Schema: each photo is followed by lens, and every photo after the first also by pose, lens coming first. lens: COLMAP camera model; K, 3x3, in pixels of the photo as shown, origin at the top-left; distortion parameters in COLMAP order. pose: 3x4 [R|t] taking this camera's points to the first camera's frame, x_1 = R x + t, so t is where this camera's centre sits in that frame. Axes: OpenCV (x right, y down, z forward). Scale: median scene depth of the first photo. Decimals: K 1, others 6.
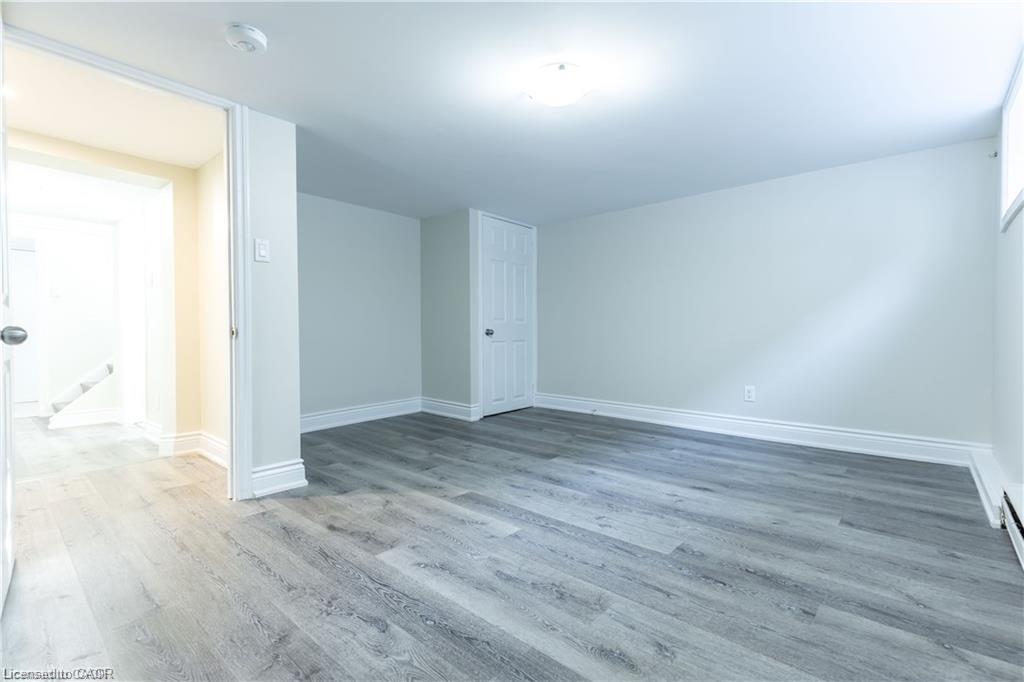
lens RADIAL K [[466.1, 0, 518.2], [0, 466.1, 340.1], [0, 0, 1]] dist [0.020870, -0.000089]
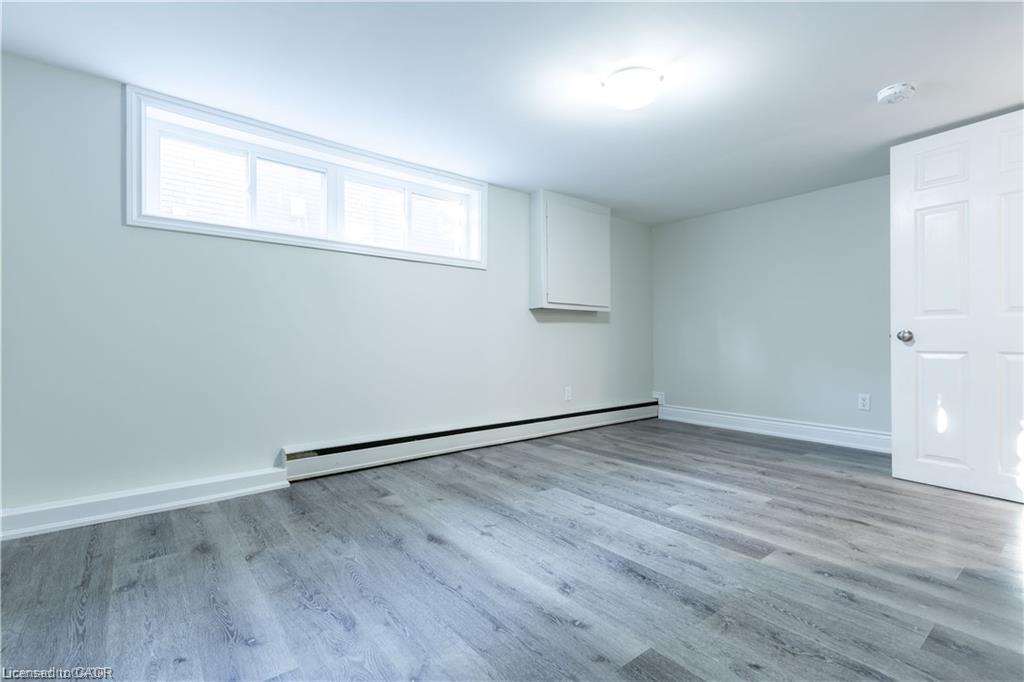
lens RADIAL K [[463.0, 0, 517.3], [0, 463.0, 332.8], [0, 0, 1]] dist [0.021138, -0.001131]
pose [[-0.984982, 0.007677, 0.172486, 0.158870], [0.007315, 0.999970, -0.002733, -0.018240], [-0.172501, -0.001431, -0.985008, 2.103088]]
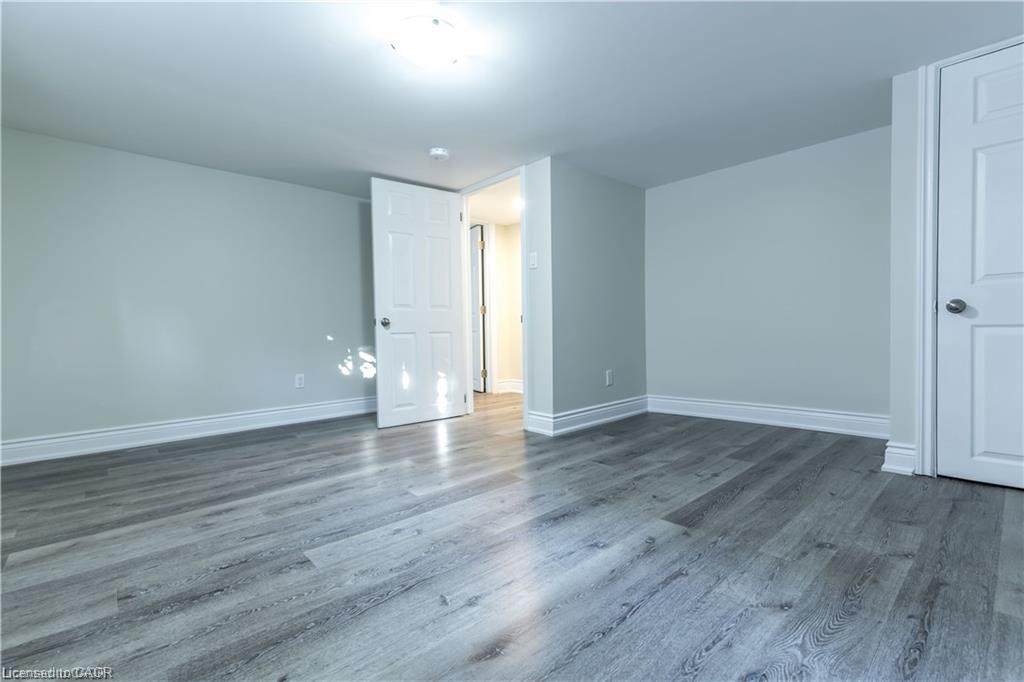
lens RADIAL K [[463.0, 0, 517.3], [0, 463.0, 332.8], [0, 0, 1]] dist [0.021138, -0.001131]
pose [[-0.109401, 0.016672, -0.993858, 1.018781], [-0.000146, 0.999859, 0.016789, 0.006134], [0.993998, 0.001982, -0.109384, 1.309299]]
